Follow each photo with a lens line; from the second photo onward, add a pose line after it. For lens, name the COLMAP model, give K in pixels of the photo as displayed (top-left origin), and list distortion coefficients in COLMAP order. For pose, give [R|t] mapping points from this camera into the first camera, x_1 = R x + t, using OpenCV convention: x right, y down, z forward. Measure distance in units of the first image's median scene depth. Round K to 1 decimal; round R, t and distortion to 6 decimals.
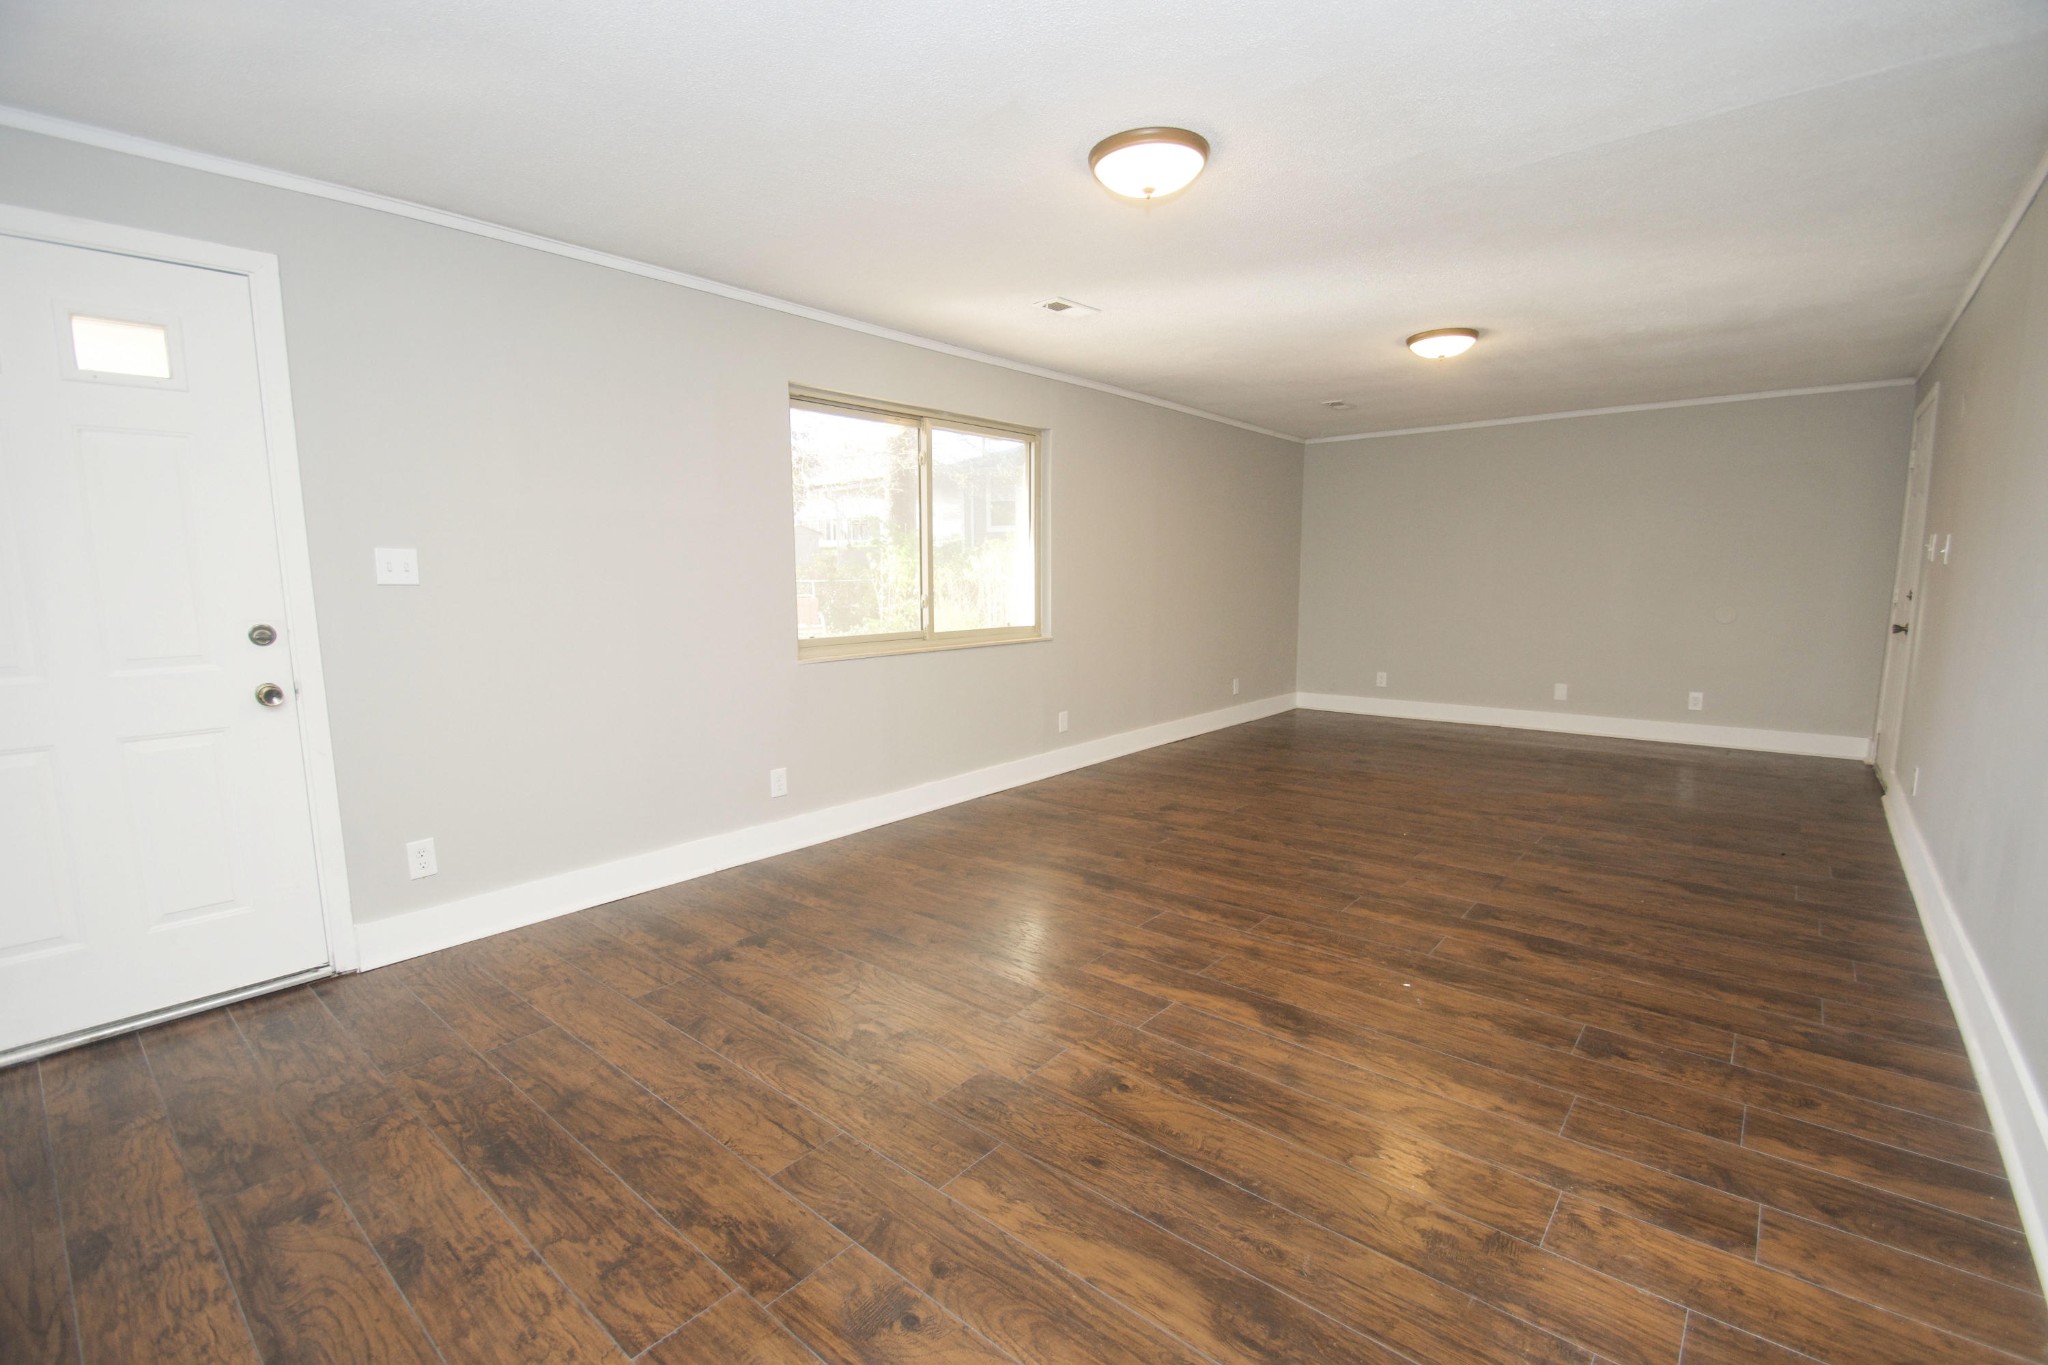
lens RADIAL K [[900.5, 0, 1017.2], [0, 900.5, 688.8], [0, 0, 1]] dist [0.013014, -0.014892]
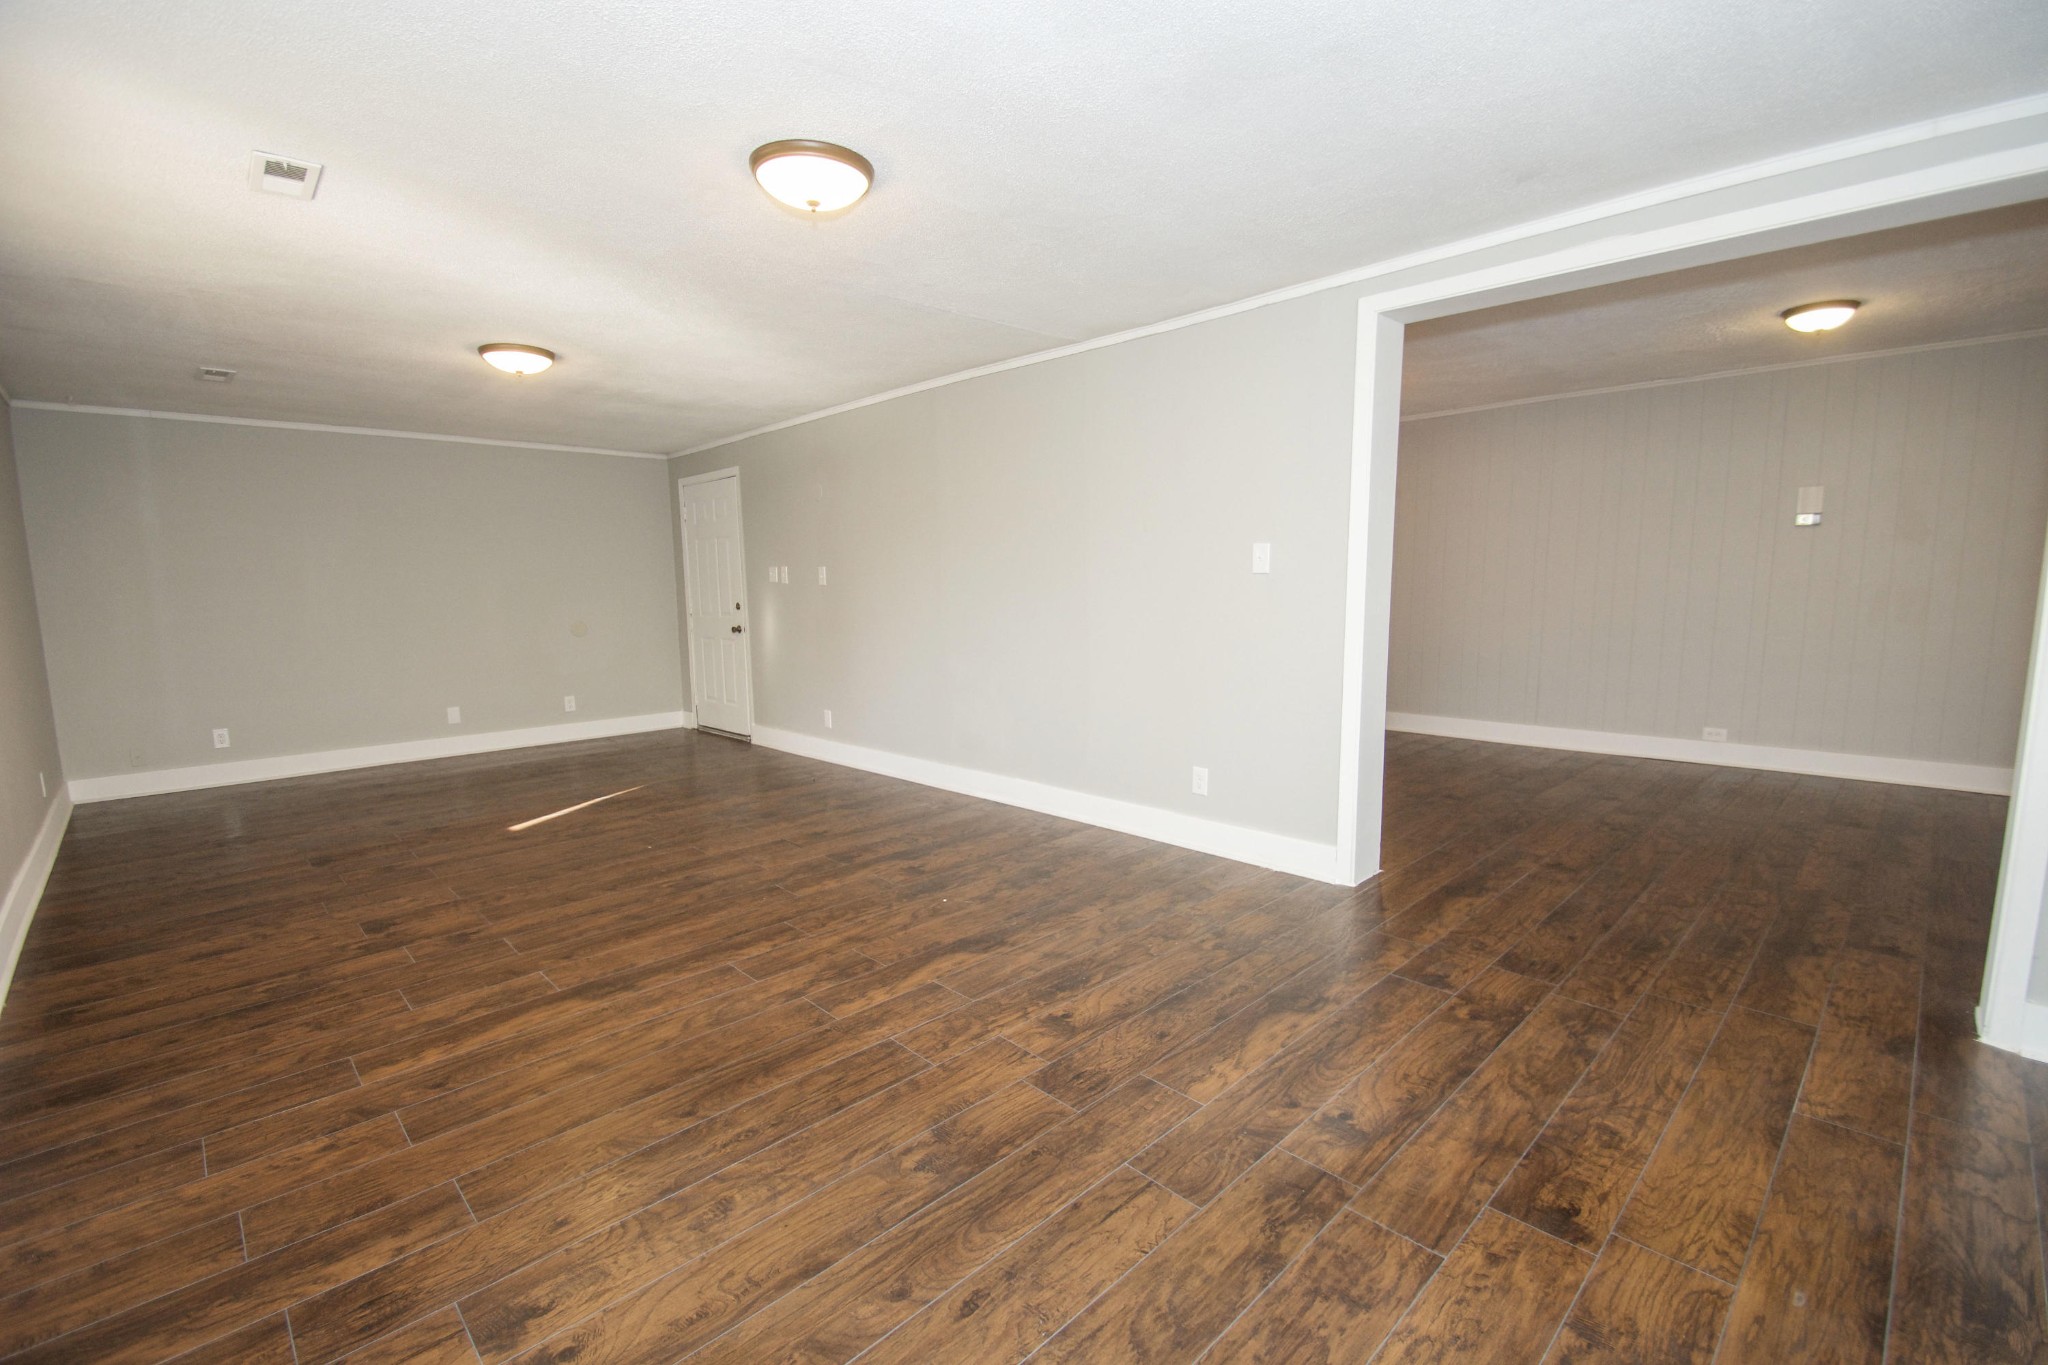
lens RADIAL K [[900.5, 0, 1022.7], [0, 900.5, 691.2], [0, 0, 1]] dist [0.013014, -0.014892]
pose [[0.088687, -0.113673, 0.989552, -0.699498], [0.139765, 0.985058, 0.100631, -0.076418], [-0.986205, 0.129381, 0.103249, 0.599096]]
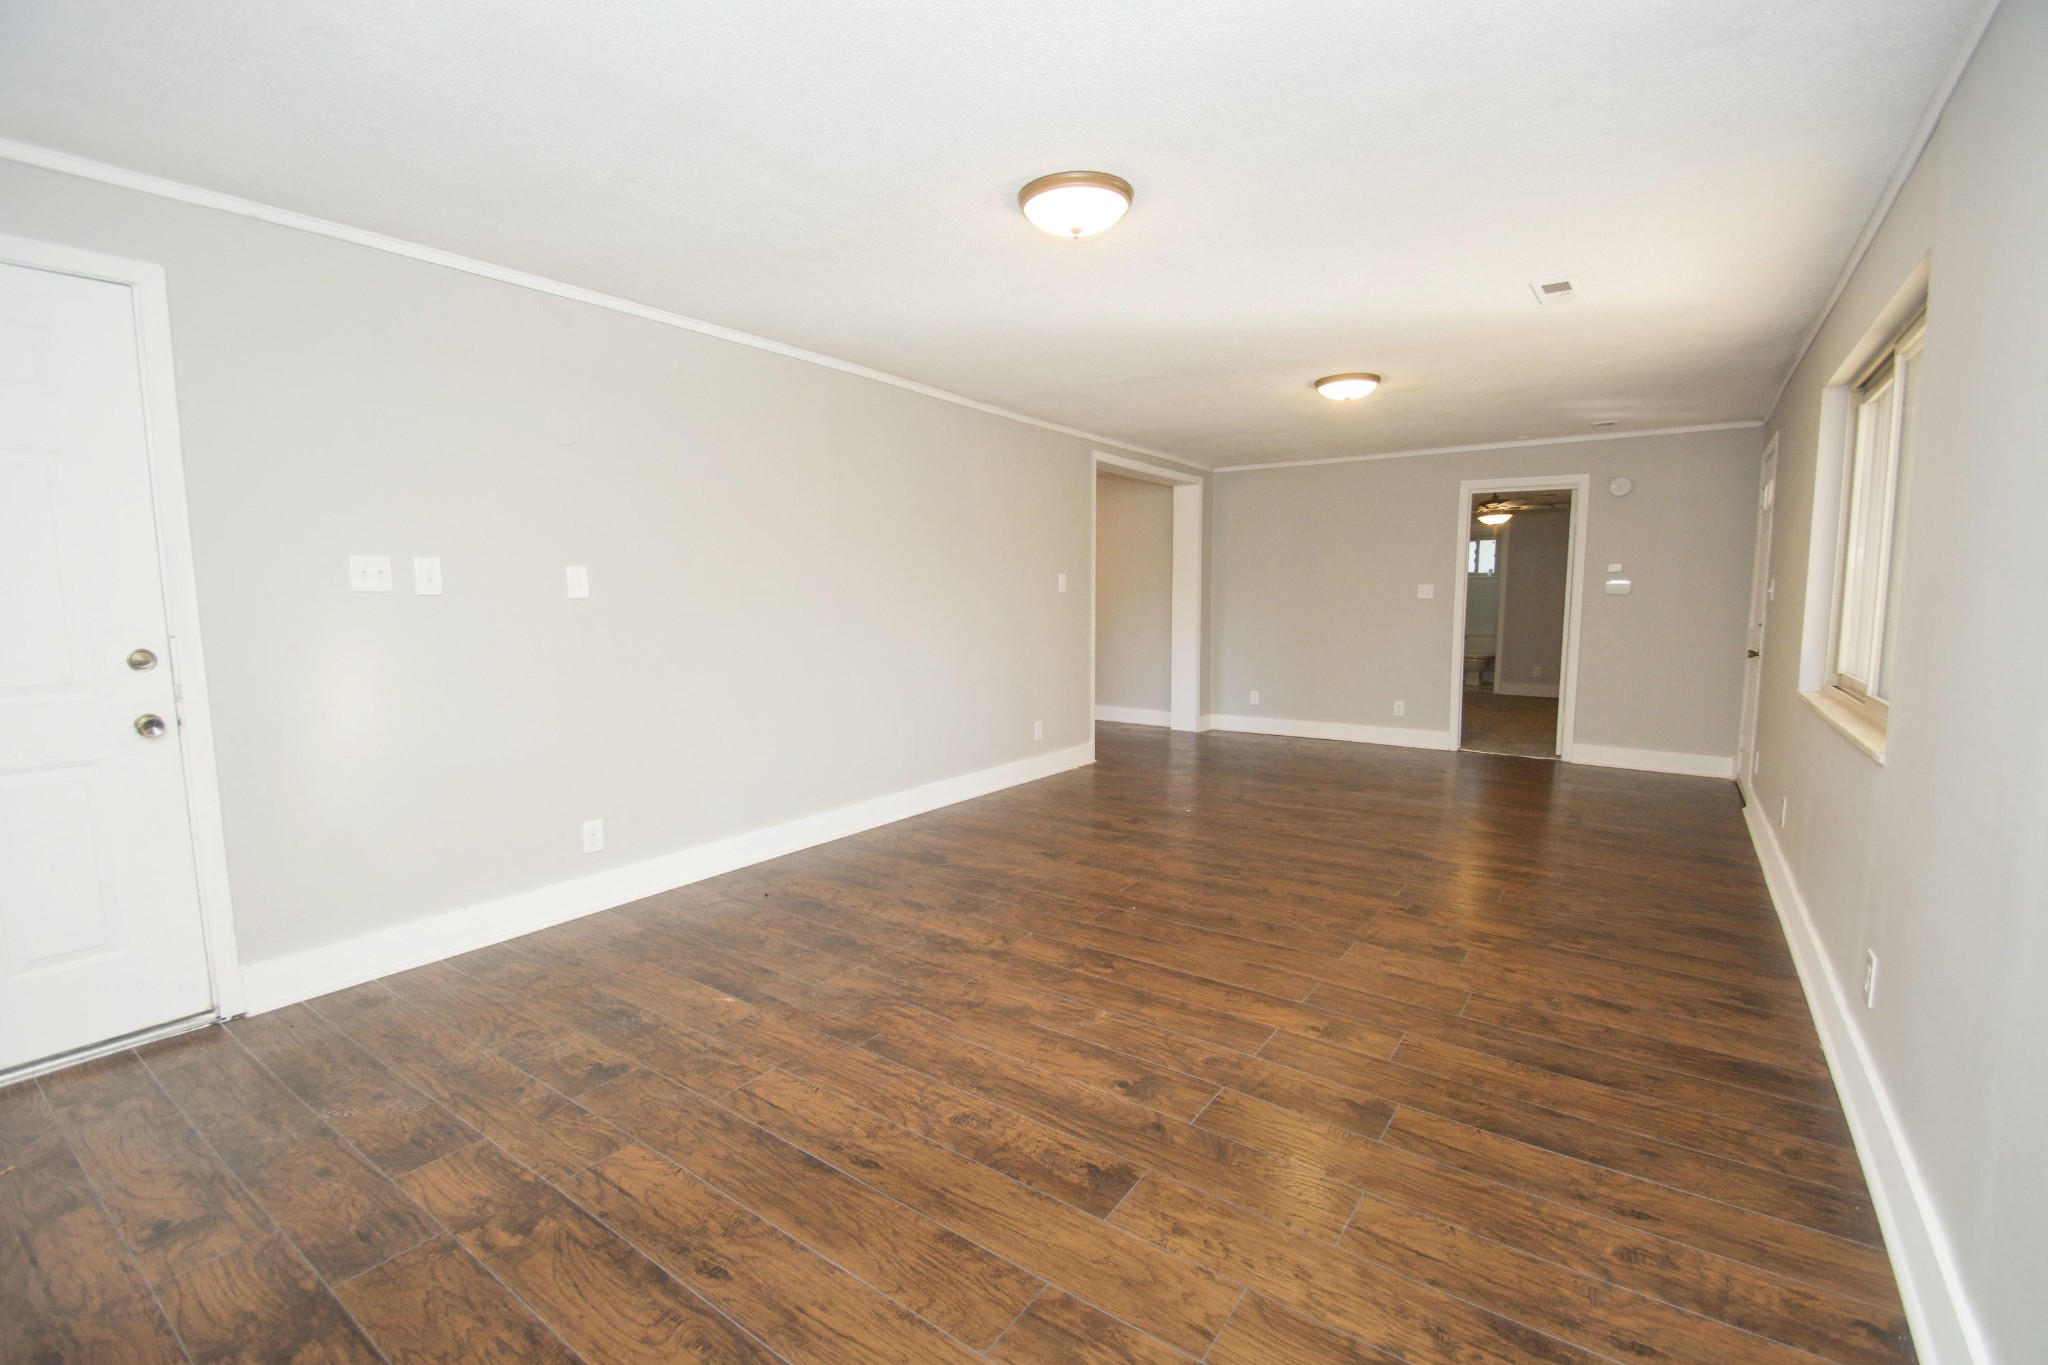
lens RADIAL K [[900.5, 0, 1019.7], [0, 900.5, 687.2], [0, 0, 1]] dist [0.013014, -0.014892]
pose [[-0.996048, 0.019535, -0.086642, 0.805871], [-0.000809, 0.973476, 0.228787, -0.315617], [0.088813, 0.227953, -0.969613, 2.348816]]
